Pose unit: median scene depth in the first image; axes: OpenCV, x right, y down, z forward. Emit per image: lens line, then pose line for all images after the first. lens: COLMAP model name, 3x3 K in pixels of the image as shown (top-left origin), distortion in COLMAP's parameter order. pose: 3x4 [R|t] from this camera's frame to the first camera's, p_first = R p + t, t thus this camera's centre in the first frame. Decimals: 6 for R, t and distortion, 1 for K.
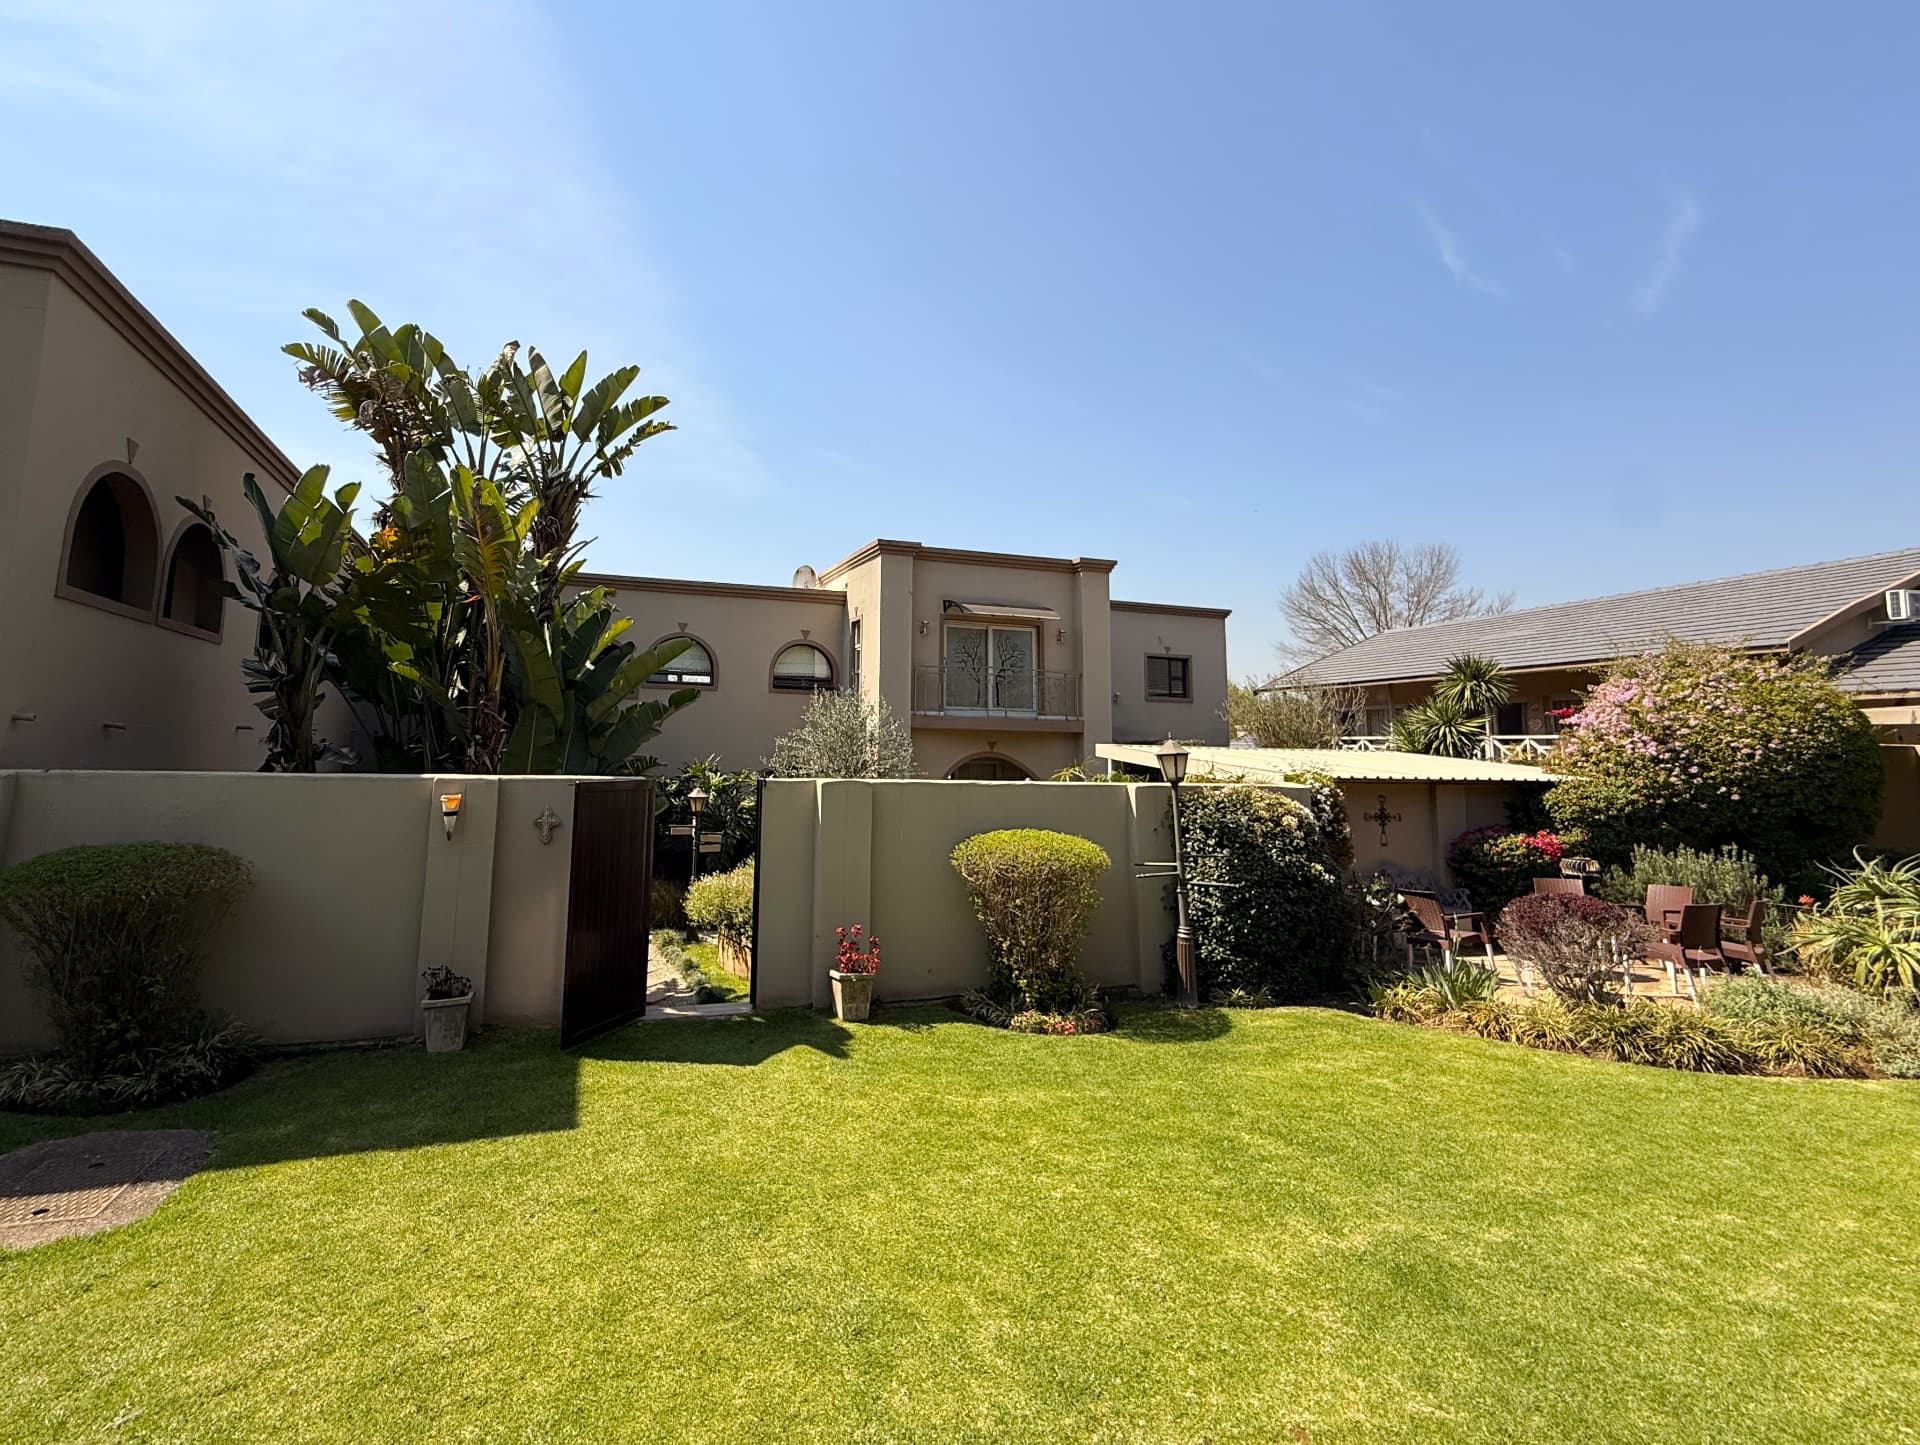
lens RADIAL K [[766.6, 0, 953.9], [0, 766.6, 722.6], [0, 0, 1]] dist [0.000125, -0.000229]
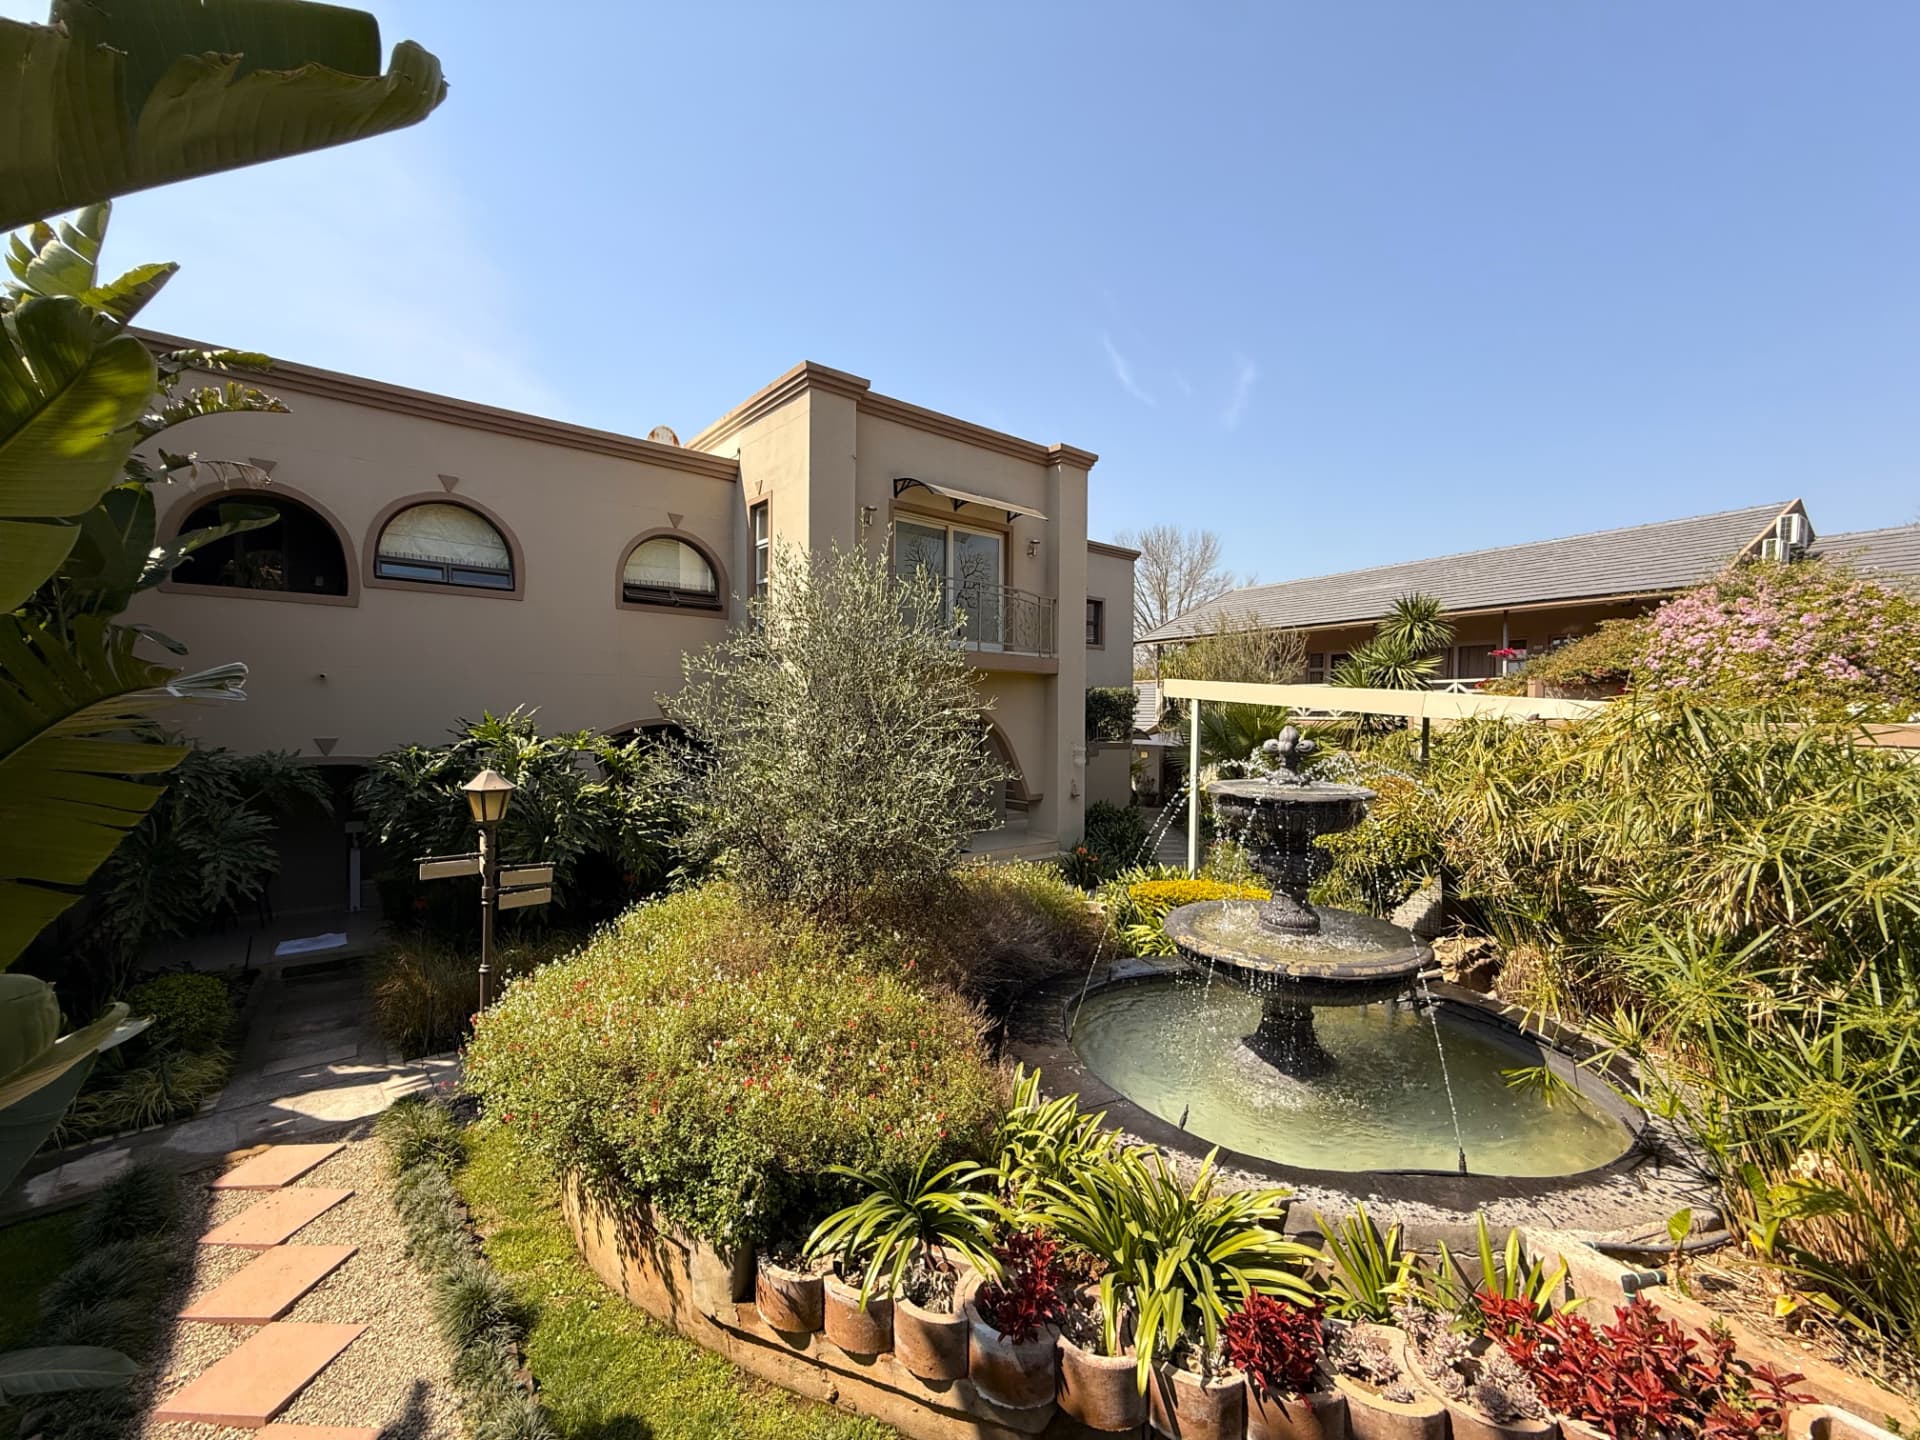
lens RADIAL K [[654.5, 0, 960.0], [0, 654.5, 720.0], [0, 0, 1]] dist [-0.000525, 0.000218]
pose [[0.956015, -0.020022, 0.292634, -0.130544], [0.005919, 0.998781, 0.048997, 0.028065], [-0.293258, -0.045110, 0.954968, 0.398455]]
